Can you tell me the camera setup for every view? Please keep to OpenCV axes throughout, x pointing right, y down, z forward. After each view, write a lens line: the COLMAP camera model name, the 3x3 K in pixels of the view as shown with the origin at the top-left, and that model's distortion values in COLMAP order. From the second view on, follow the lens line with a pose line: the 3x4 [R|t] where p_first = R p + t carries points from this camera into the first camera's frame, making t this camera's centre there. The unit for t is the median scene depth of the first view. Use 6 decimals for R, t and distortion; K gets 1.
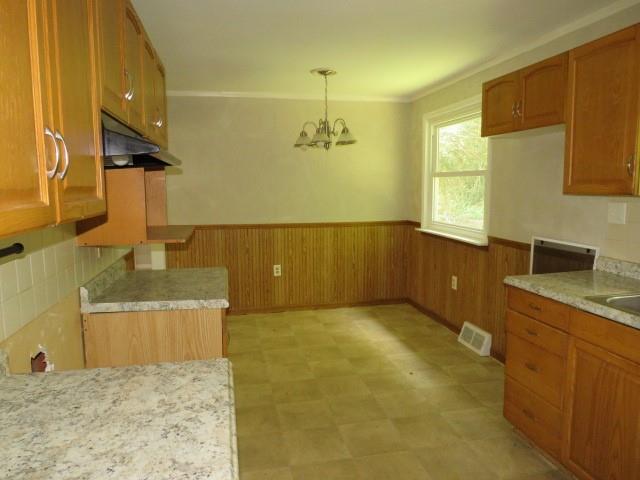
lens RADIAL K [[452.2, 0, 322.7], [0, 452.2, 240.0], [0, 0, 1]] dist [-0.021581, 0.007607]
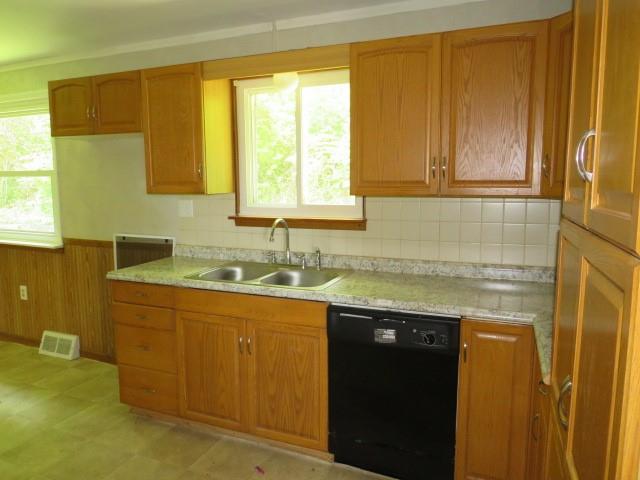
lens RADIAL K [[452.2, 0, 309.3], [0, 452.2, 240.9], [0, 0, 1]] dist [-0.021581, 0.007607]
pose [[0.577831, -0.096852, 0.810390, -0.146635], [0.095861, 0.994115, 0.050458, -0.000442], [-0.810507, 0.048529, 0.583715, -0.006426]]
